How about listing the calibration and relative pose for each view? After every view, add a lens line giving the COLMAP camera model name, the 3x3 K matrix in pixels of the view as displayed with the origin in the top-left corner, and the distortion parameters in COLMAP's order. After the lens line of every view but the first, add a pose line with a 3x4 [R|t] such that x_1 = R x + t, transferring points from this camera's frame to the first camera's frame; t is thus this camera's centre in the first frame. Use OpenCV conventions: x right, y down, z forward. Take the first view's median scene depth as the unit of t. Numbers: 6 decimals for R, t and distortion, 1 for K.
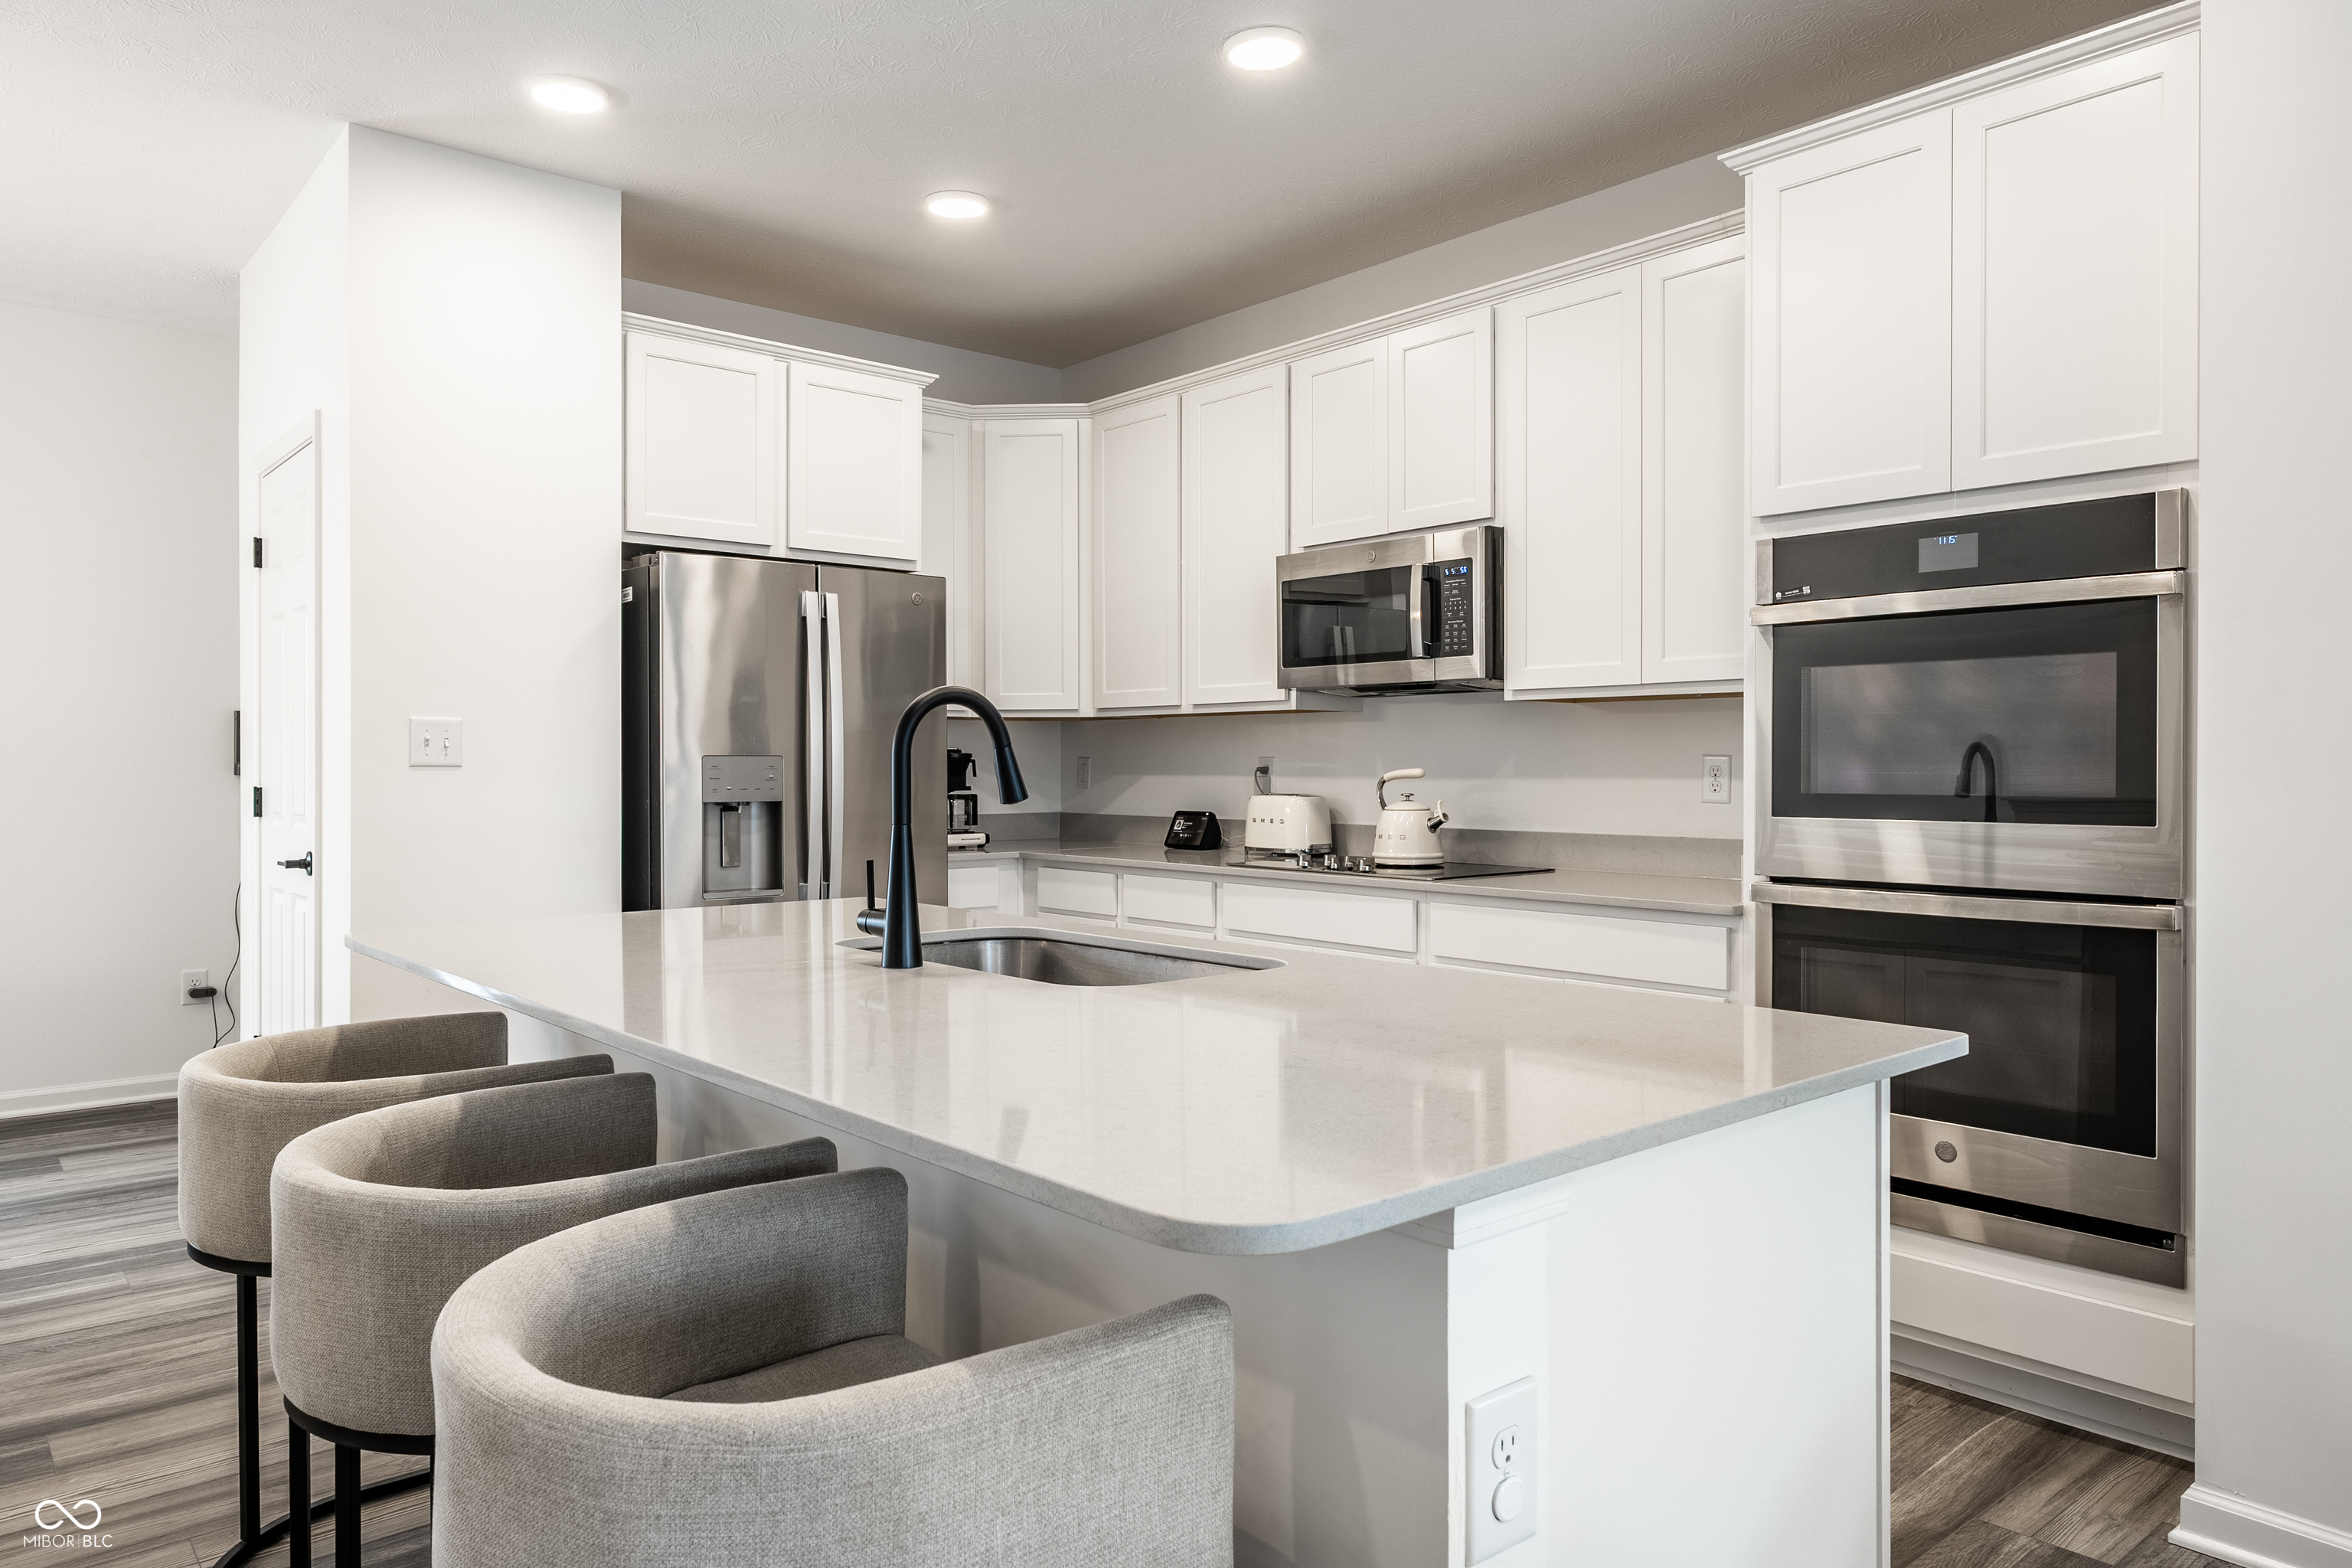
lens RADIAL K [[1524.5, 0, 1176.0], [0, 1524.5, 784.0], [0, 0, 1]] dist [0.021454, 0.000006]
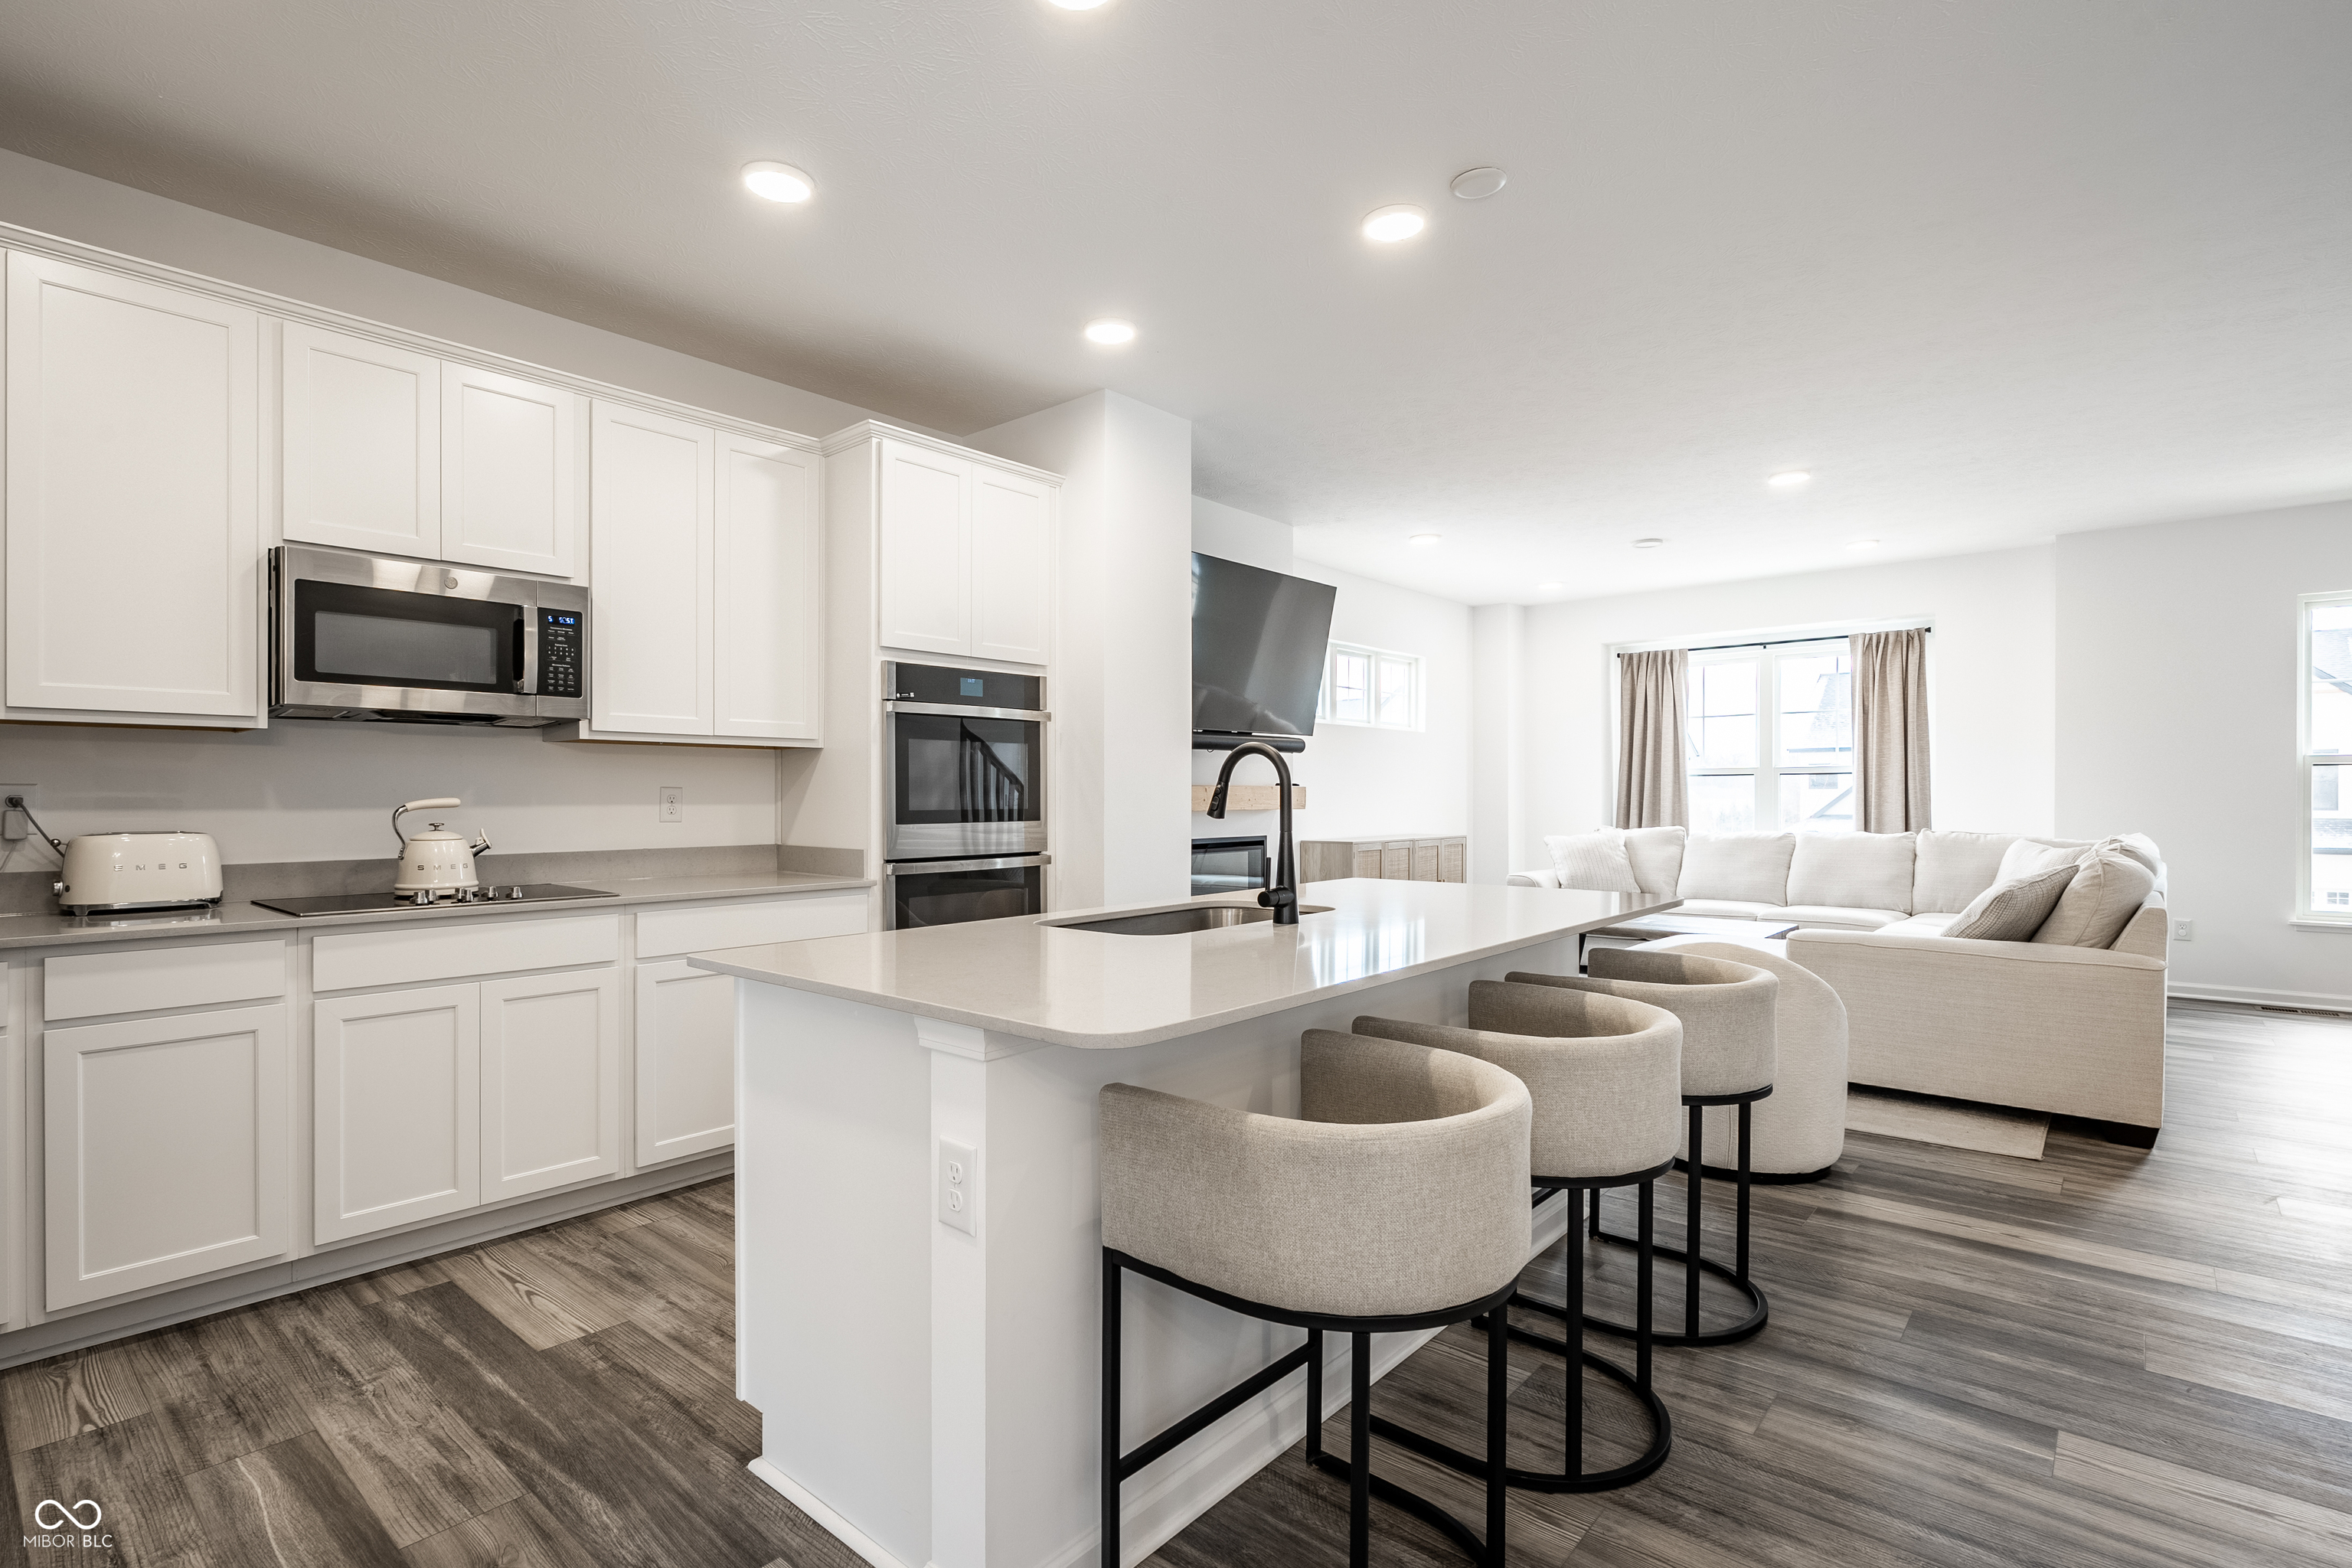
lens RADIAL K [[1149.4, 0, 1176.0], [0, 1149.4, 784.0], [0, 0, 1]] dist [0.027505, 0.000127]
pose [[-0.147850, 0.003313, 0.989004, -0.721479], [0.008852, 0.999959, -0.002027, -0.014550], [-0.988970, 0.008455, -0.147873, 0.686310]]
